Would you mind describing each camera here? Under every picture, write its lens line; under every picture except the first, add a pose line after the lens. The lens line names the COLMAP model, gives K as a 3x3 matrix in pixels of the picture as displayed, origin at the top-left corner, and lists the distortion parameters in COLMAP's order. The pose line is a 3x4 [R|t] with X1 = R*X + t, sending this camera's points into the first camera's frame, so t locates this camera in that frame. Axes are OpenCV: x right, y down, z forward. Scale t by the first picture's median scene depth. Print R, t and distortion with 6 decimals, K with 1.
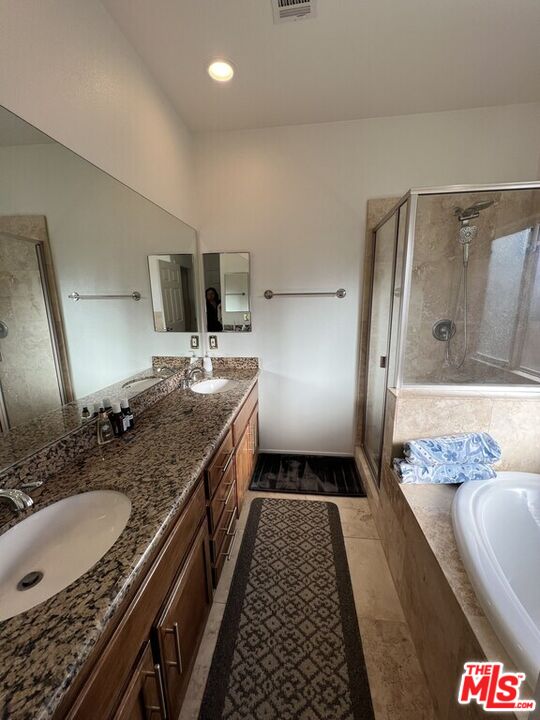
lens RADIAL K [[289.7, 0, 270.0], [0, 289.7, 360.0], [0, 0, 1]] dist [0.001938, 0.000577]
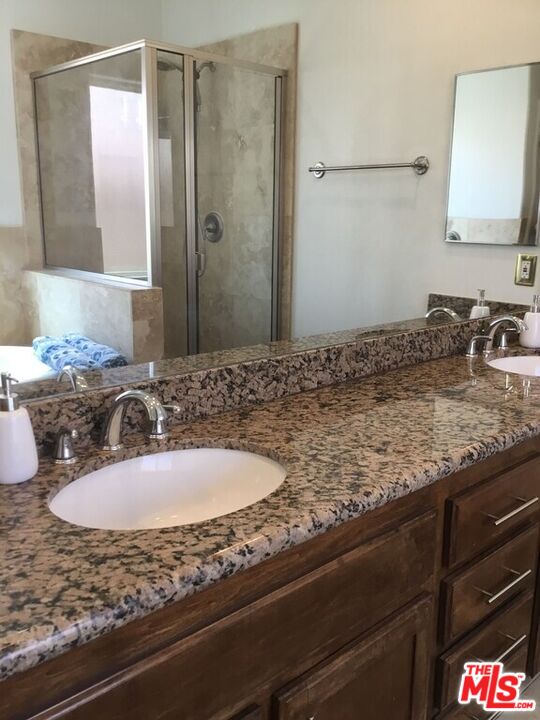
lens RADIAL K [[657.5, 0, 270.0], [0, 657.5, 360.0], [0, 0, 1]] dist [0.076383, -0.022495]
pose [[0.764214, 0.160962, -0.624554, 0.239350], [-0.155197, 0.985798, 0.064161, 0.172347], [0.626012, 0.047896, 0.778341, -0.026684]]
